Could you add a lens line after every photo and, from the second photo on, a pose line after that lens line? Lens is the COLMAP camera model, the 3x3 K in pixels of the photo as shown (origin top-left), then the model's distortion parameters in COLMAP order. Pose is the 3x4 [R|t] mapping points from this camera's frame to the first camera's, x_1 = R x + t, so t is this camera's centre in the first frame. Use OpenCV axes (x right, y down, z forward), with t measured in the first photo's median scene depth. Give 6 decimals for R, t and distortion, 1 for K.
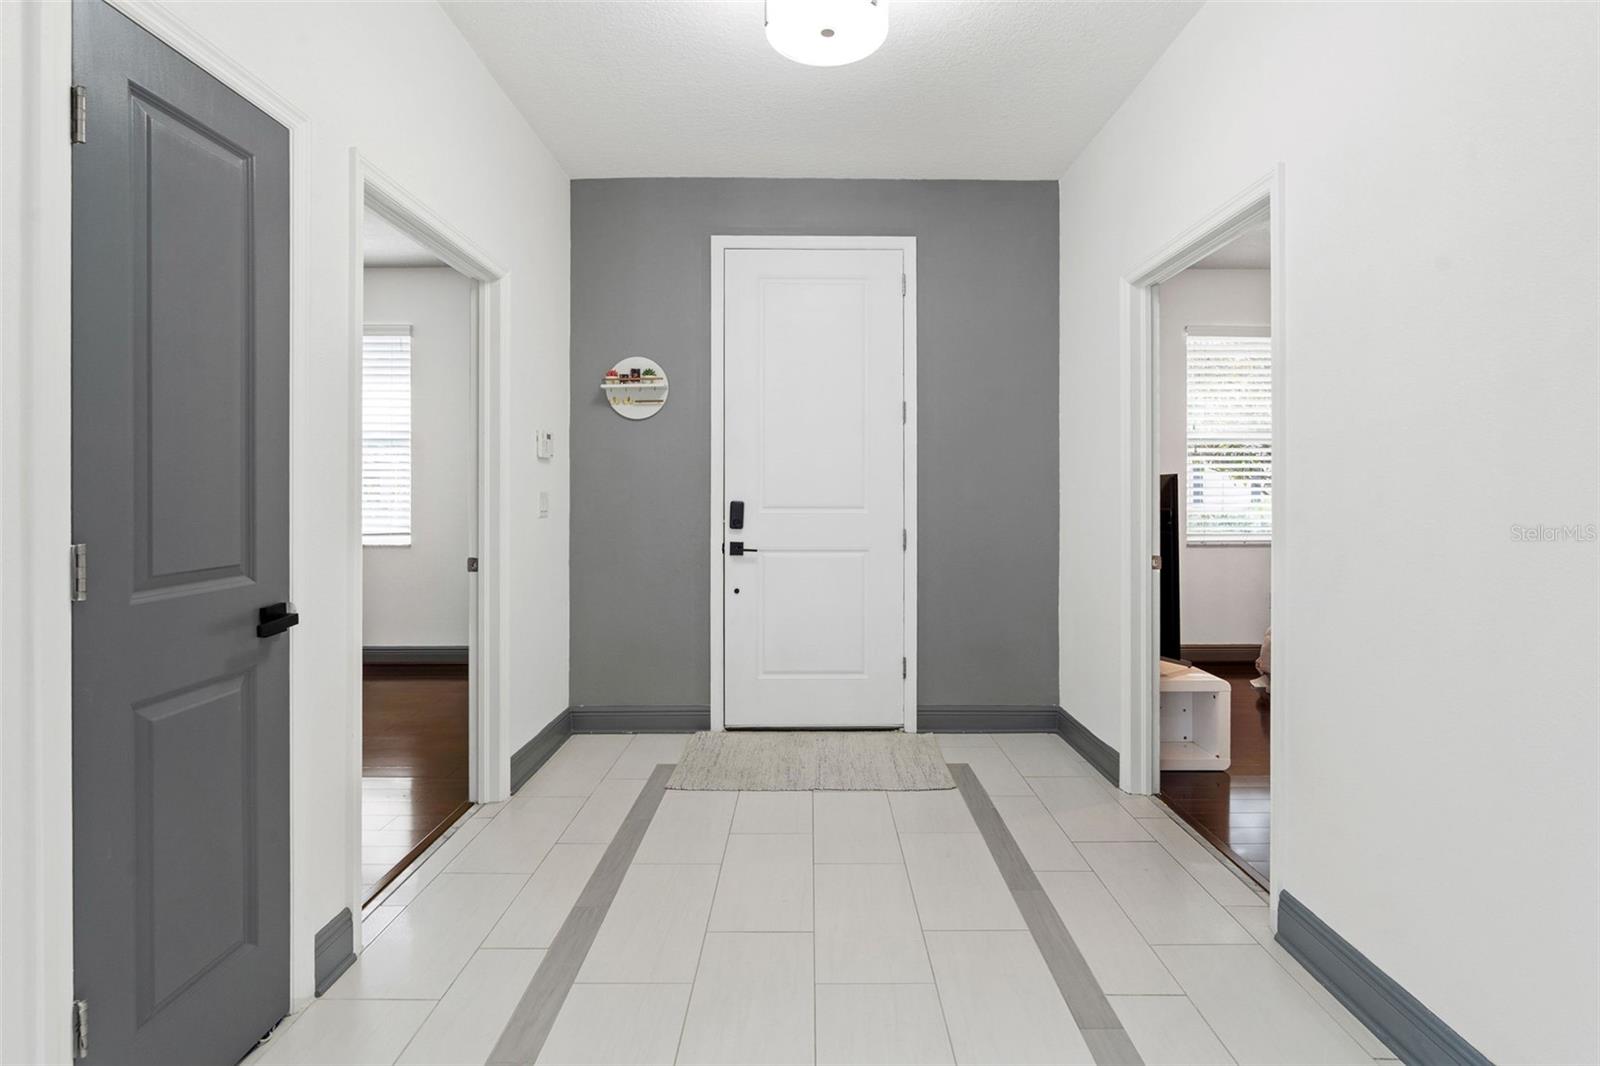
lens RADIAL K [[737.4, 0, 792.6], [0, 737.4, 493.1], [0, 0, 1]] dist [-0.009544, 0.003025]
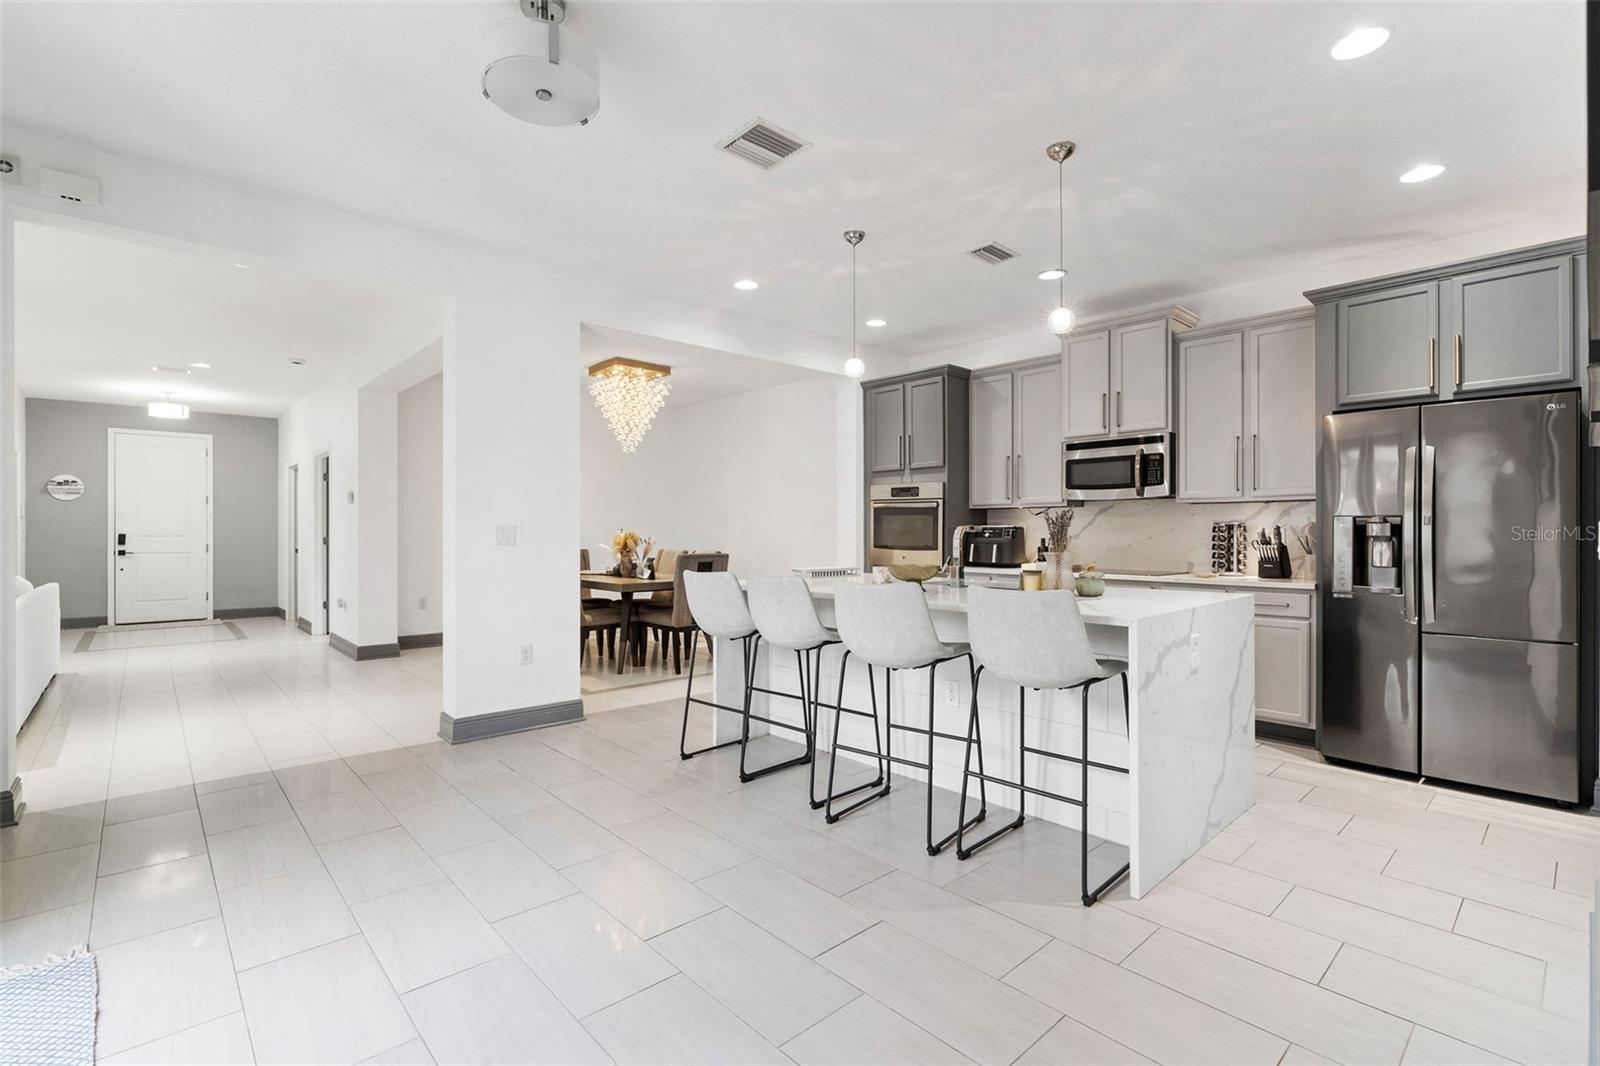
lens RADIAL K [[737.4, 0, 815.7], [0, 737.4, 535.6], [0, 0, 1]] dist [-0.009544, 0.003025]
pose [[0.727763, -0.001276, 0.685828, -0.067960], [0.002400, 0.999997, -0.000686, 0.024475], [-0.685825, 0.002145, 0.727763, -2.466688]]
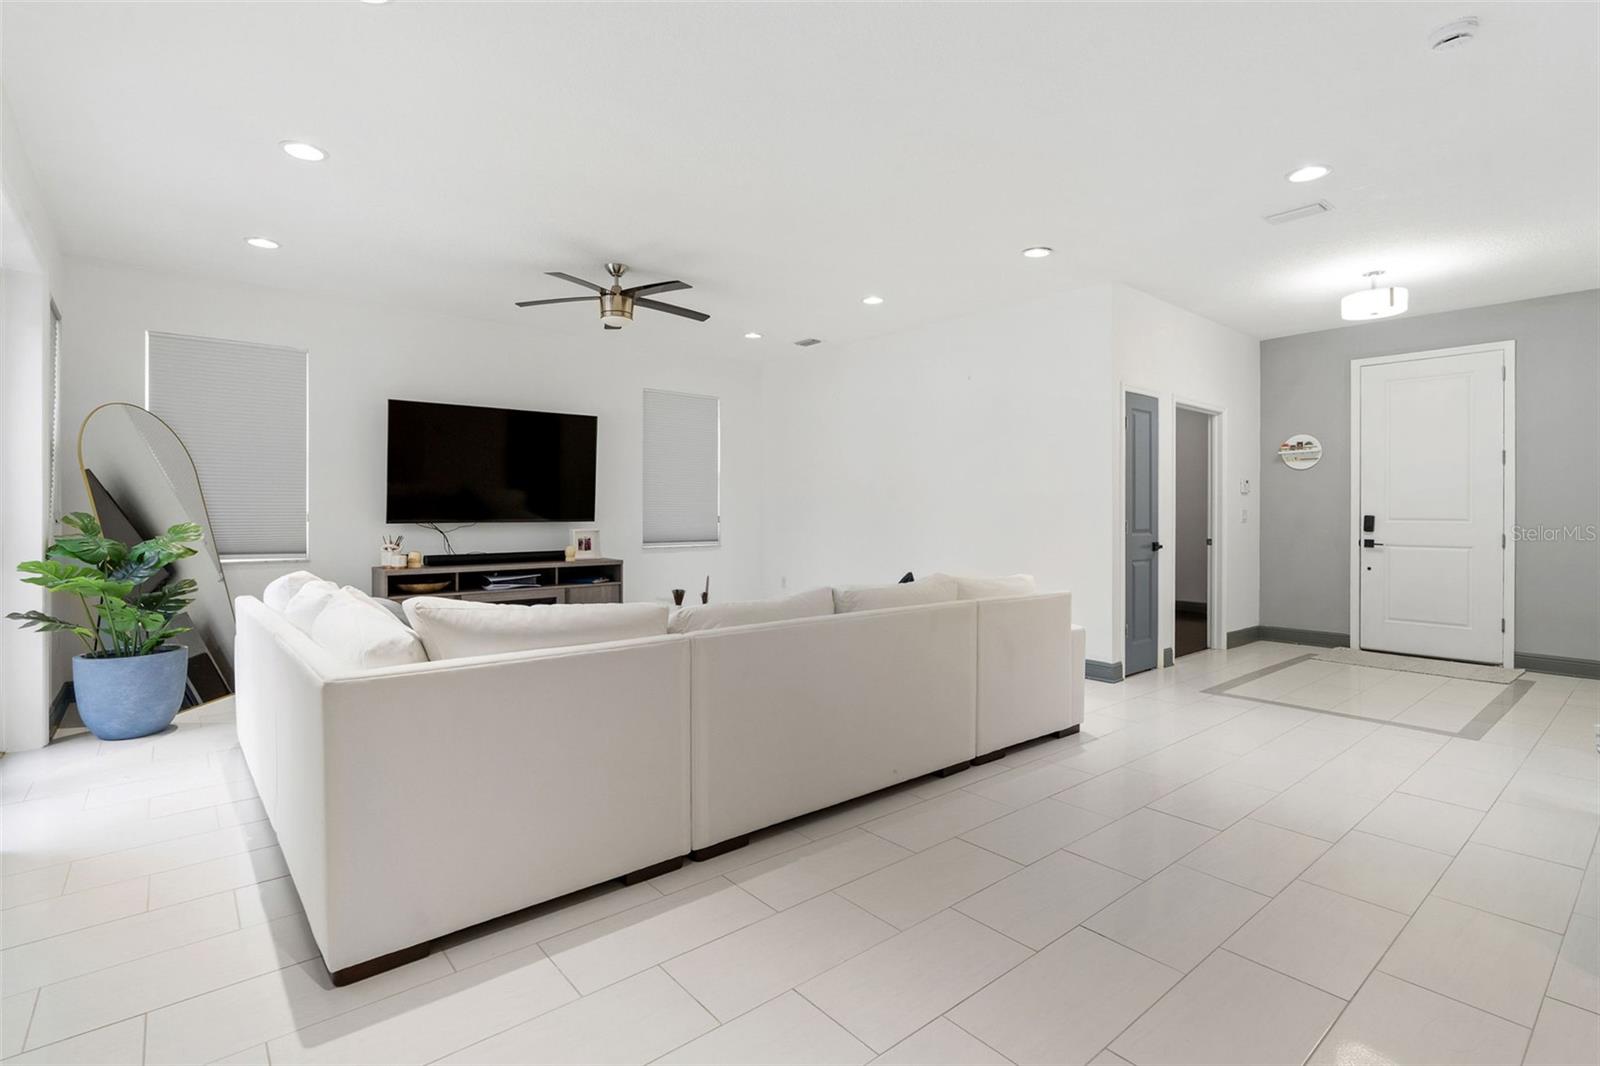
lens RADIAL K [[737.4, 0, 812.8], [0, 737.4, 510.9], [0, 0, 1]] dist [-0.009544, 0.003025]
pose [[0.650321, -0.000751, -0.759659, 0.375502], [-0.003588, 0.999985, -0.004059, 0.012188], [0.759651, 0.005365, 0.650309, -1.070219]]
